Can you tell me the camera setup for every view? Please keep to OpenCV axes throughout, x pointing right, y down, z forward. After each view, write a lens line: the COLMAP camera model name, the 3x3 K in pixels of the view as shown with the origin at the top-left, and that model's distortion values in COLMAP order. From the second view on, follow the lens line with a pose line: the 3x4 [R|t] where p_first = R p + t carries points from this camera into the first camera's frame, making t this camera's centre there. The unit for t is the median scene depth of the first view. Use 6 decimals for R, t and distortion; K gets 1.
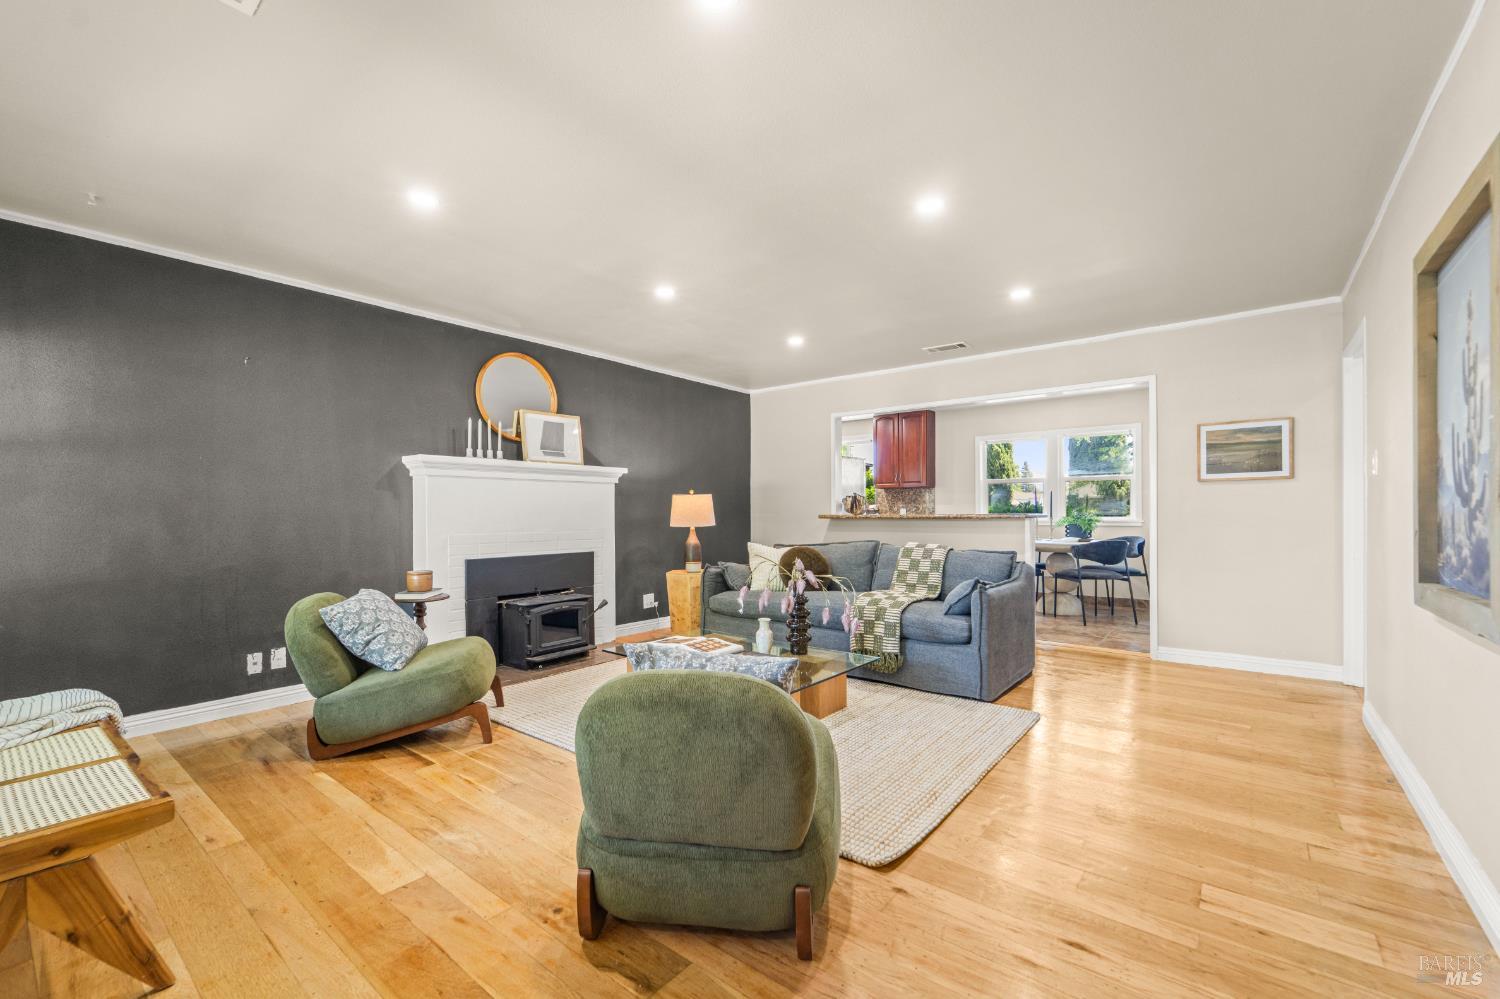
lens RADIAL K [[626.7, 0, 744.3], [0, 626.7, 514.8], [0, 0, 1]] dist [-0.000404, -0.000058]
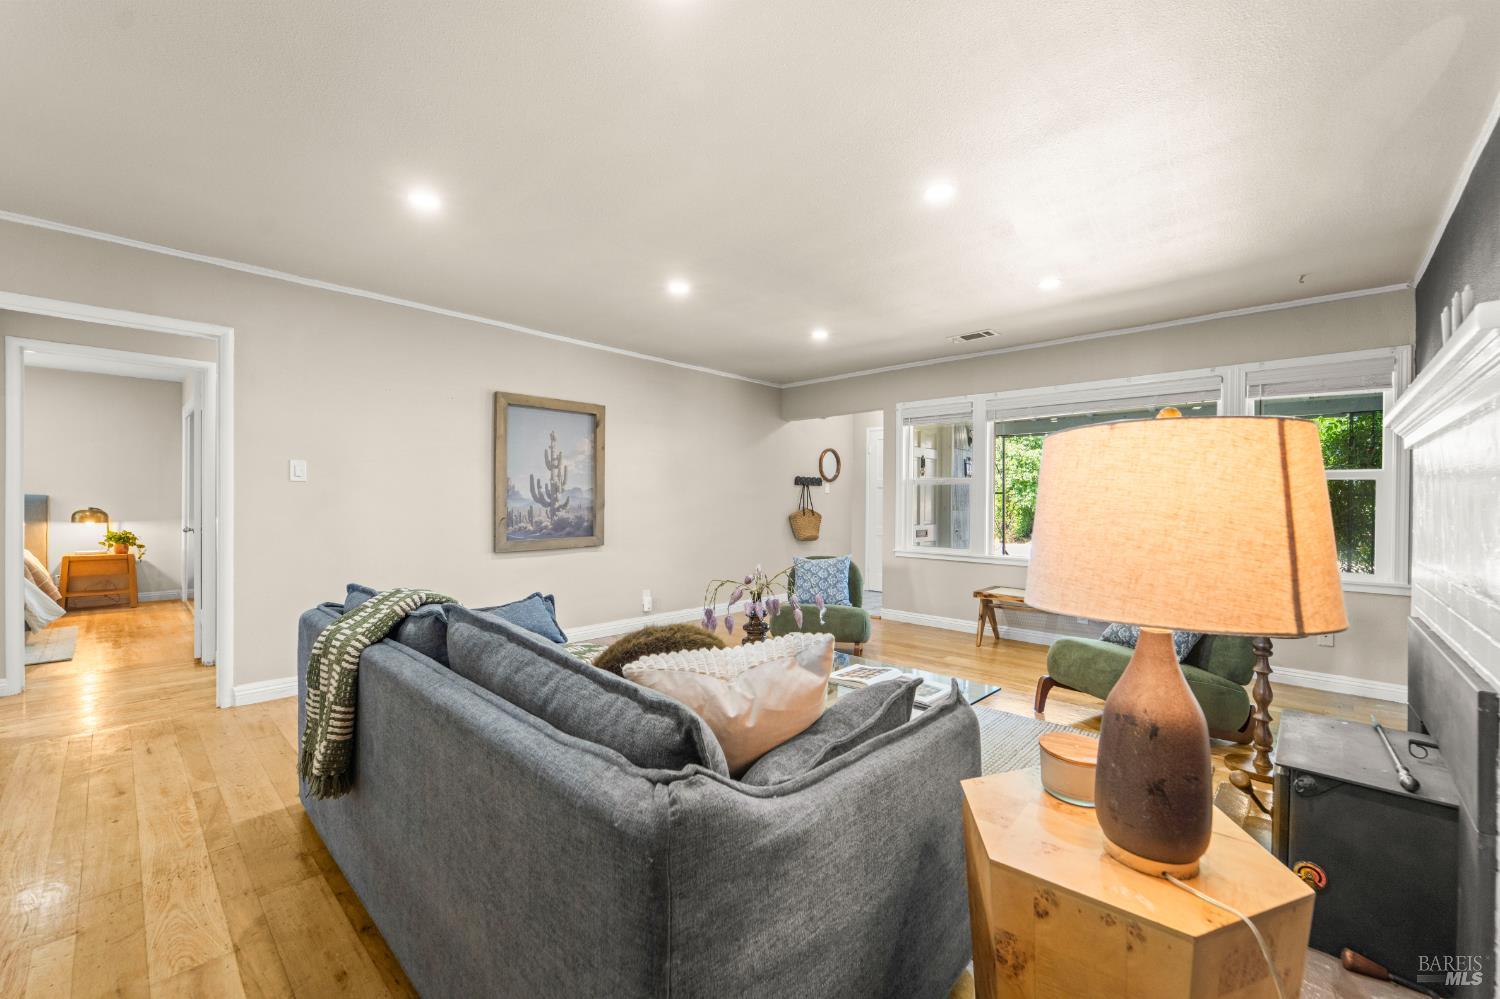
lens RADIAL K [[600.7, 0, 746.3], [0, 600.7, 499.9], [0, 0, 1]] dist [-0.003313, 0.000213]
pose [[-0.996647, 0.000284, 0.081826, 0.023481], [0.000166, 0.999999, -0.001446, -0.015444], [-0.081826, -0.001427, -0.996646, 1.368849]]
